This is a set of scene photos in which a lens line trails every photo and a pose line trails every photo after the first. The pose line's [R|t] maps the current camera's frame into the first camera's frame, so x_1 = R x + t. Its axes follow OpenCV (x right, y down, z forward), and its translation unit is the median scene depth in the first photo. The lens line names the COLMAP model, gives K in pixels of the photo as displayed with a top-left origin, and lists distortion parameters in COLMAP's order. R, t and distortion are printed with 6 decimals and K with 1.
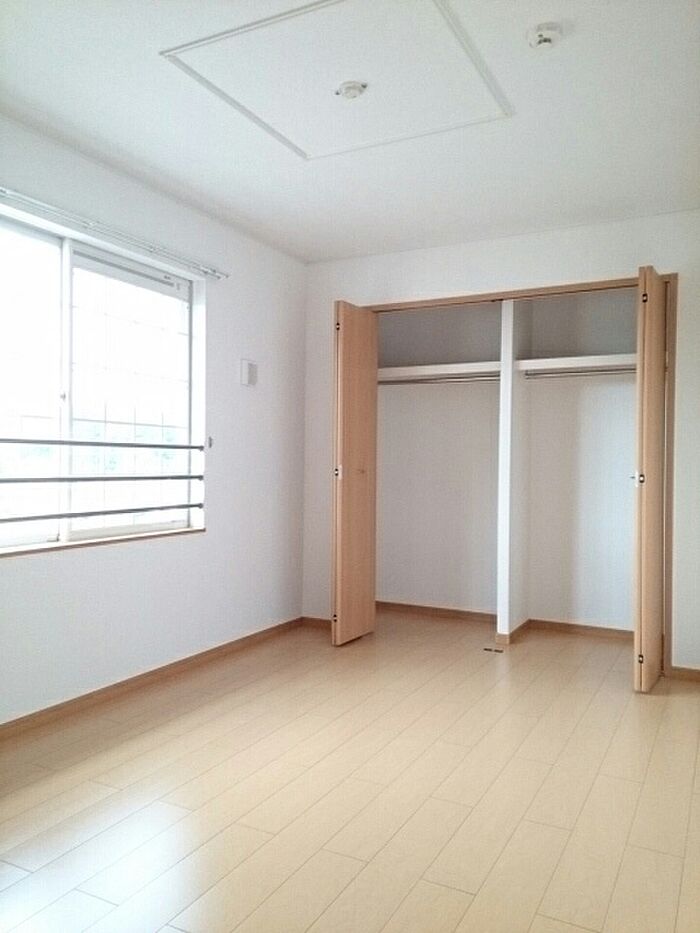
lens RADIAL K [[716.7, 0, 342.2], [0, 716.7, 466.2], [0, 0, 1]] dist [0.030477, -0.000037]
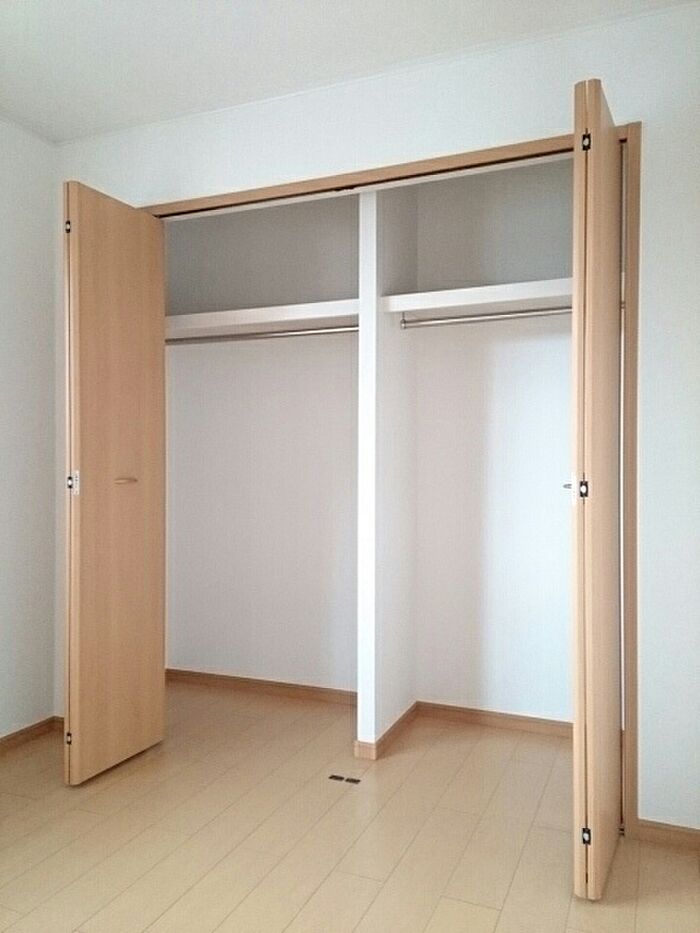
lens RADIAL K [[716.7, 0, 355.4], [0, 716.7, 468.6], [0, 0, 1]] dist [0.030477, -0.000037]
pose [[0.995546, -0.009737, 0.093773, 0.164462], [0.009778, 0.999952, 0.000021, -0.000315], [-0.093769, 0.000896, 0.995594, 0.404324]]
